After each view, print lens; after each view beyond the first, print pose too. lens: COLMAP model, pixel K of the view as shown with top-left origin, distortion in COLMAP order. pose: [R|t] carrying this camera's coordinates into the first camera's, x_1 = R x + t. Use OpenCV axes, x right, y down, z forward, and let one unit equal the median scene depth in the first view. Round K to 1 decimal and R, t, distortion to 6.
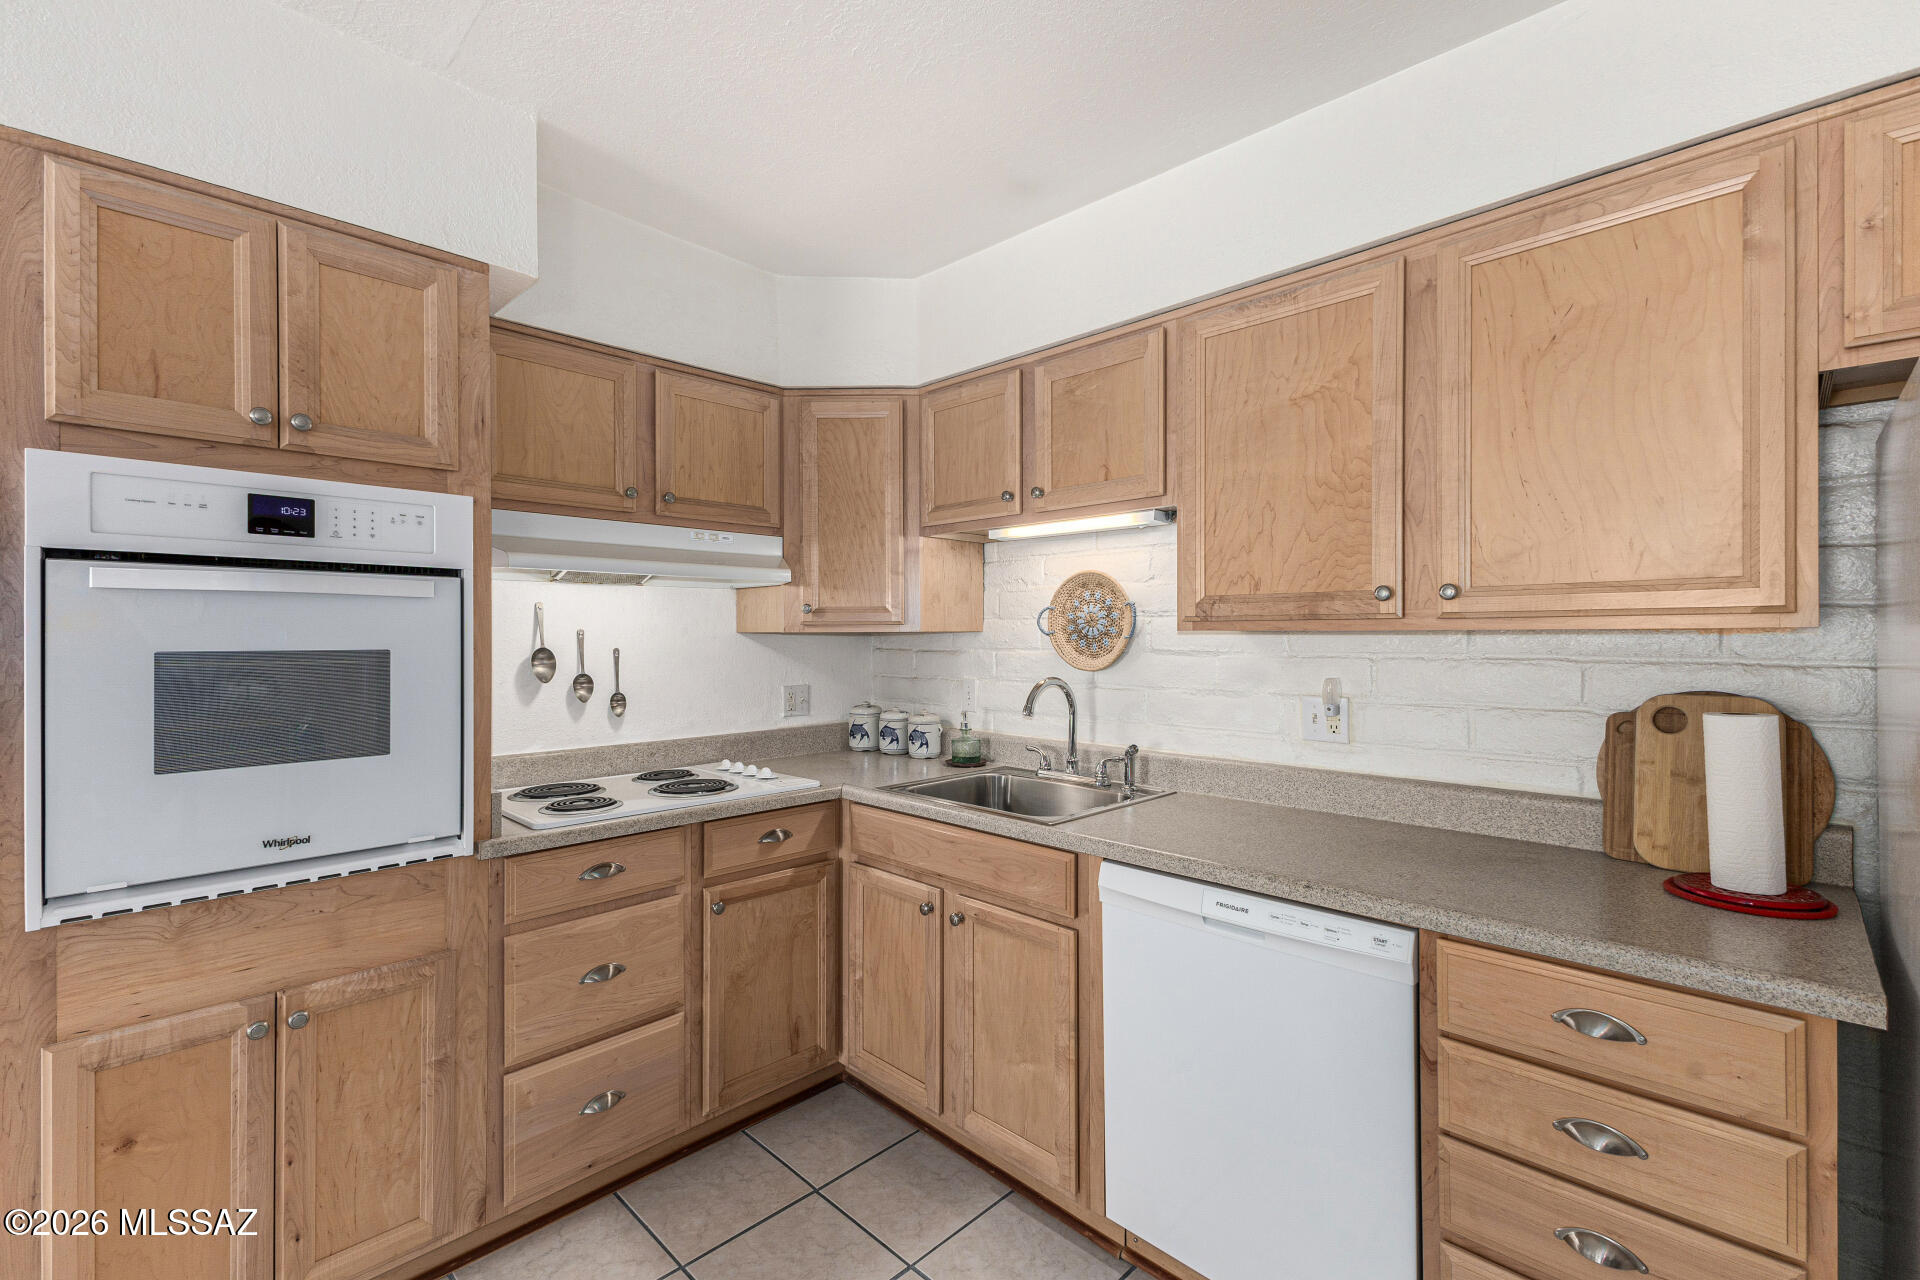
lens RADIAL K [[828.1, 0, 960.1], [0, 828.1, 635.7], [0, 0, 1]] dist [0.013108, -0.002644]
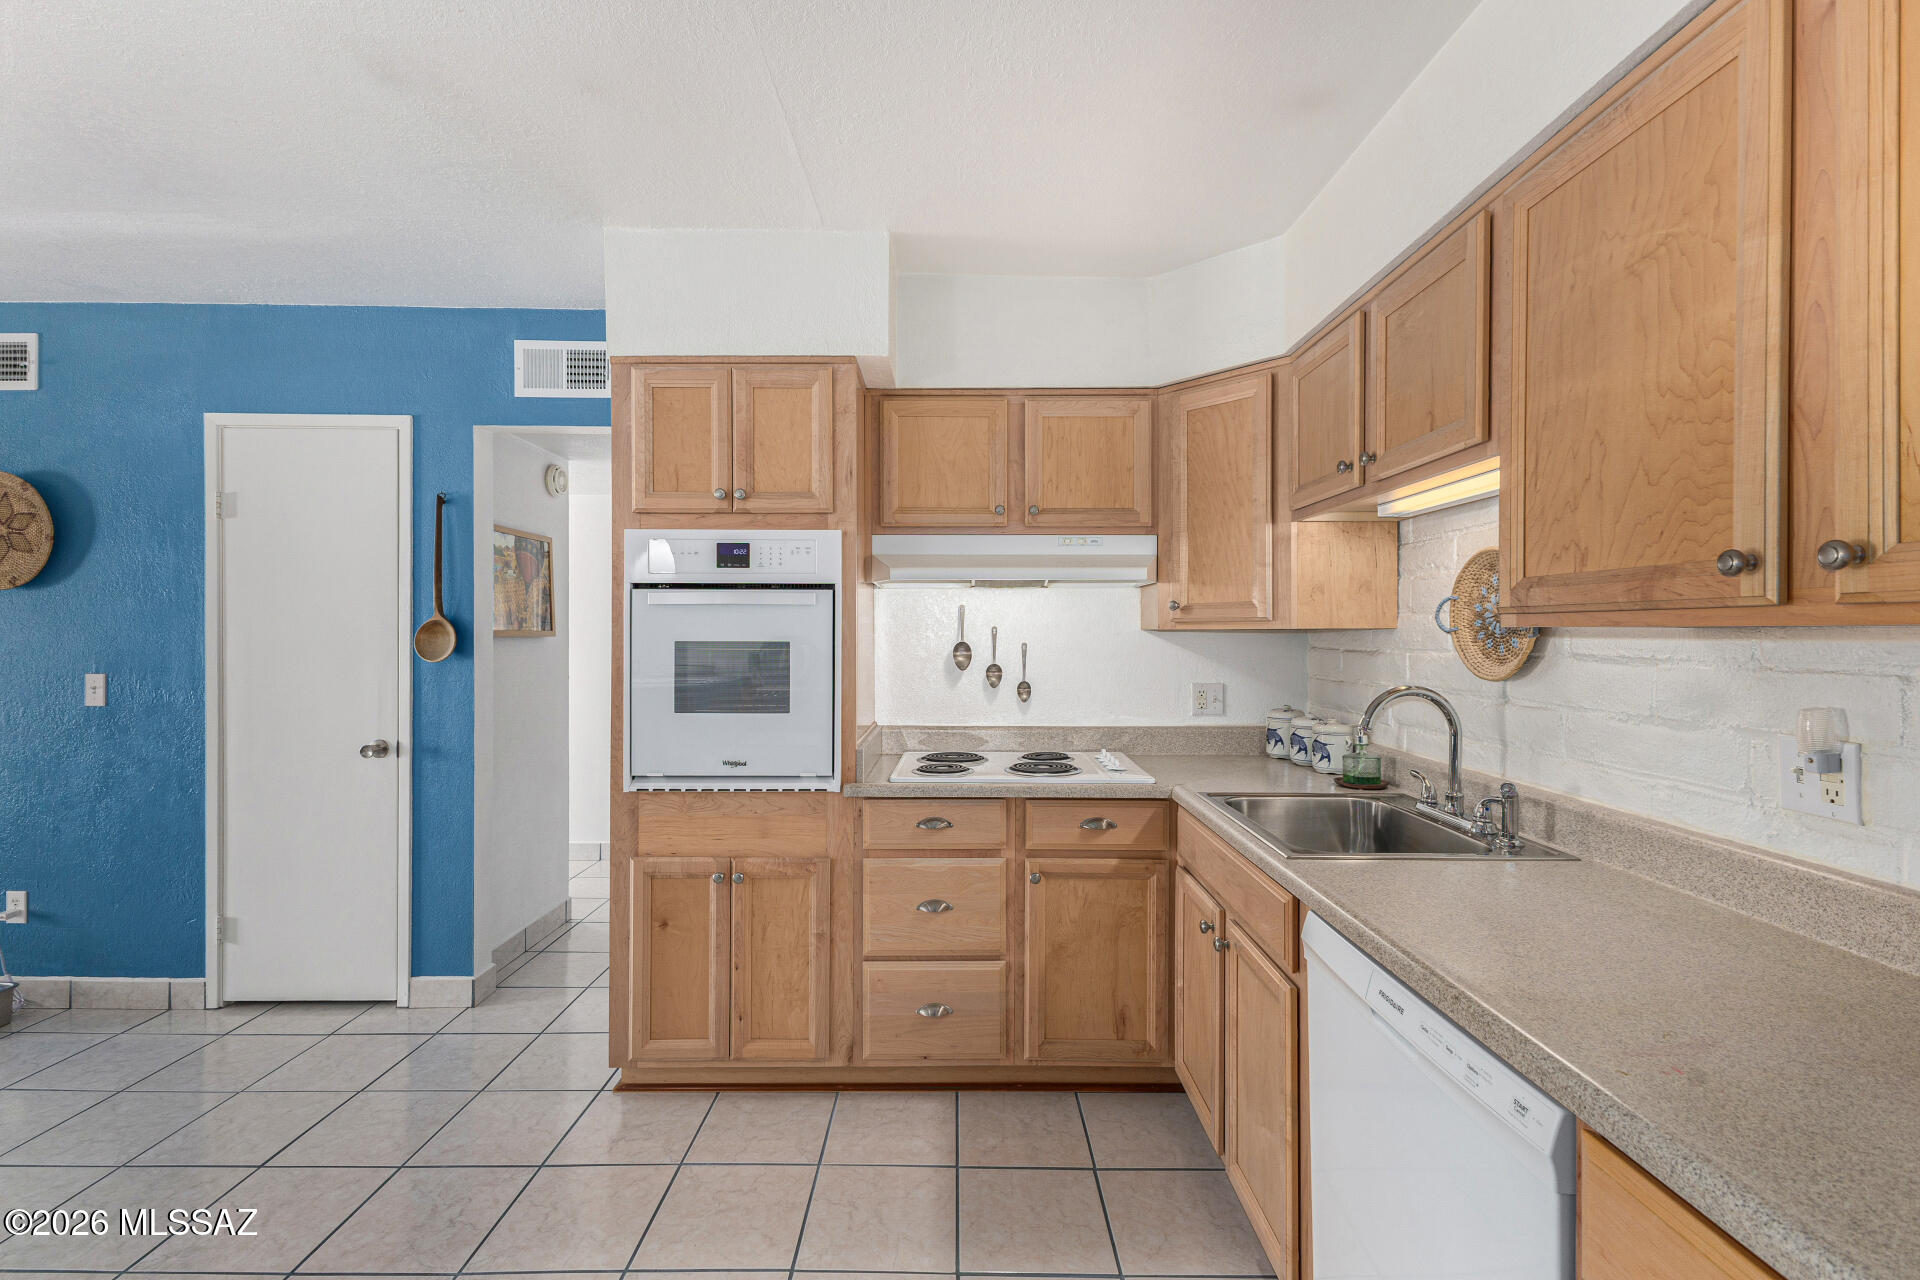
lens RADIAL K [[828.1, 0, 958.6], [0, 828.1, 636.3], [0, 0, 1]] dist [0.013108, -0.002644]
pose [[0.700248, 0.005836, -0.713876, 0.473684], [-0.002738, 0.999981, 0.005489, -0.000712], [0.713895, -0.001889, 0.700250, 0.167249]]
